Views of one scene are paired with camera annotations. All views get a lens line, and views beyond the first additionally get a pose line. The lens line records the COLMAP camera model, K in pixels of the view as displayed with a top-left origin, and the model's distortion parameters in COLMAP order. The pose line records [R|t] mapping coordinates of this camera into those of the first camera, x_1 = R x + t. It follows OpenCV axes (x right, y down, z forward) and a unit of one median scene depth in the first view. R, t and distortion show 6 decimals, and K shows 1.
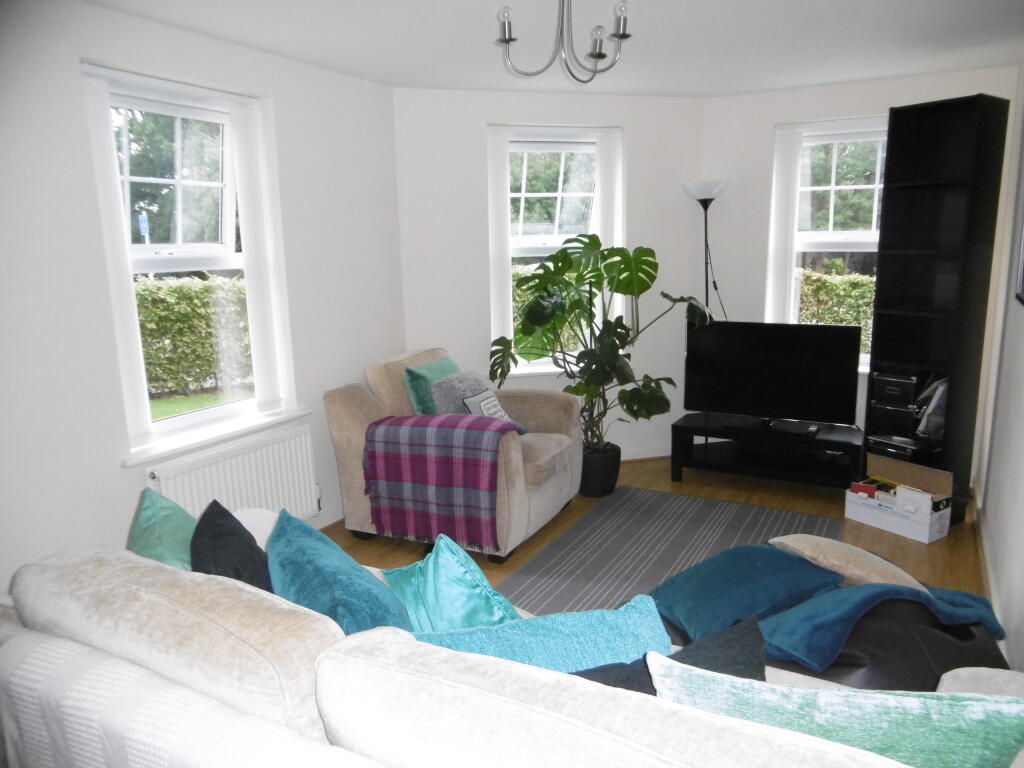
lens RADIAL K [[723.8, 0, 512.0], [0, 723.8, 384.0], [0, 0, 1]] dist [-0.004716, -0.000253]
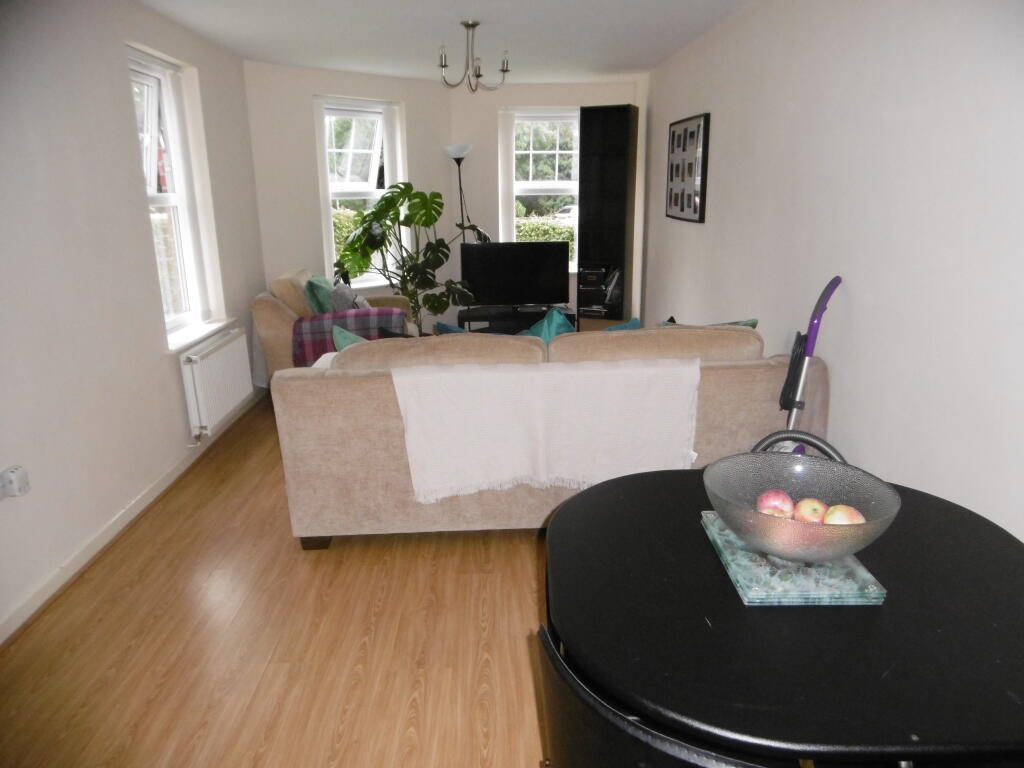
lens RADIAL K [[723.8, 0, 512.0], [0, 723.8, 384.0], [0, 0, 1]] dist [-0.004716, -0.000253]
pose [[0.848755, -0.131347, 0.512214, -0.514044], [0.099059, 0.991005, 0.089980, 0.081532], [-0.519425, -0.025631, 0.854131, -0.340161]]
